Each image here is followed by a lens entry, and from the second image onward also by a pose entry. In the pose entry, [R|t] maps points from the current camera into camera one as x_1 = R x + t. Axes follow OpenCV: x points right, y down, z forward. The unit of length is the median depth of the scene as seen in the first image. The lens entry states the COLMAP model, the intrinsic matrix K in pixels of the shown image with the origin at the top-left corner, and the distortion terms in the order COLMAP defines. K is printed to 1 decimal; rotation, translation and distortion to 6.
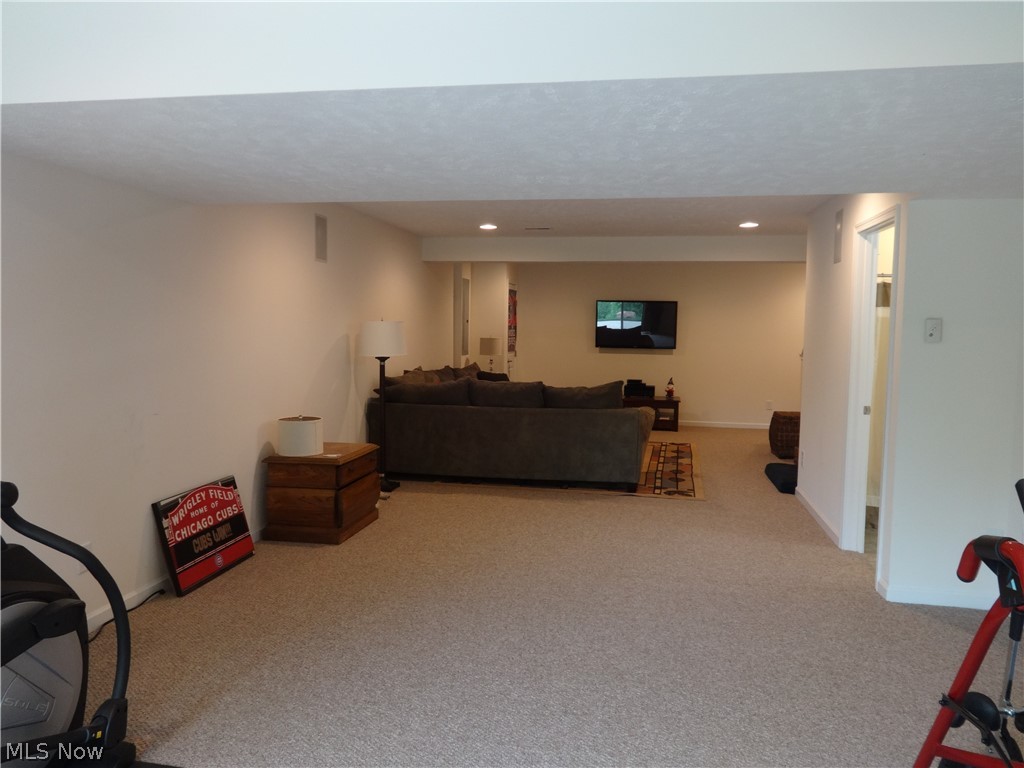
lens RADIAL K [[775.1, 0, 514.0], [0, 775.1, 379.6], [0, 0, 1]] dist [-0.000964, 0.005009]
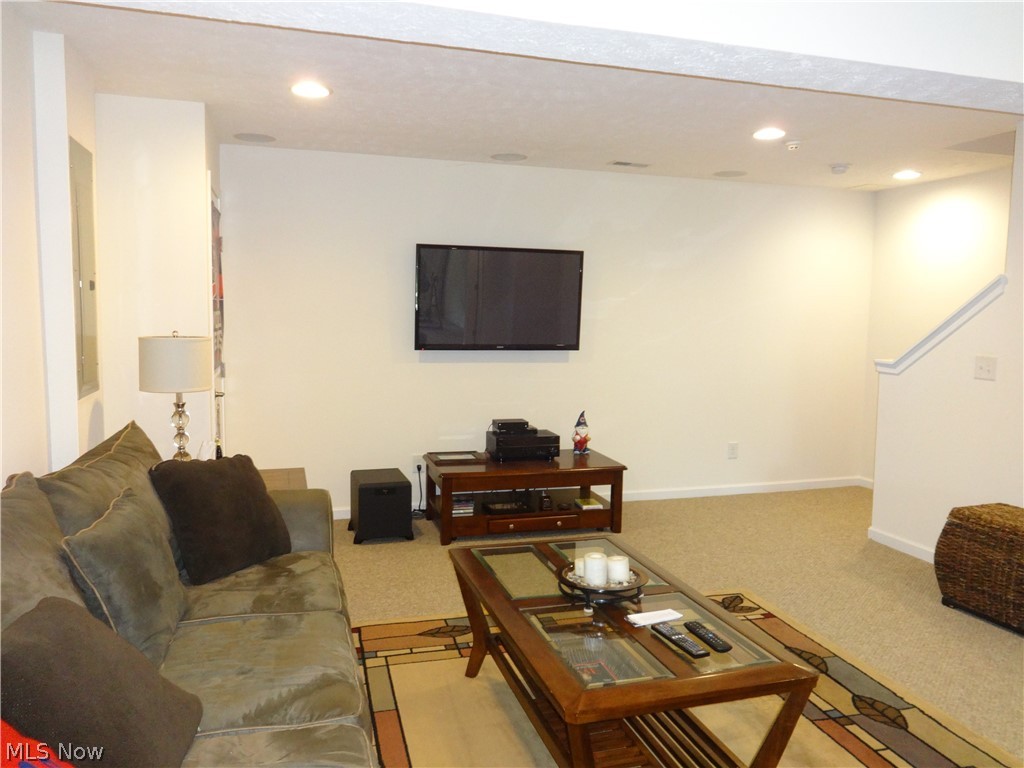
lens RADIAL K [[775.1, 0, 514.0], [0, 775.1, 379.6], [0, 0, 1]] dist [-0.000964, 0.005009]
pose [[0.896774, -0.040568, 0.440626, -0.043112], [0.027496, 0.998973, 0.036014, -0.040530], [-0.441635, -0.020181, 0.896968, 0.592827]]
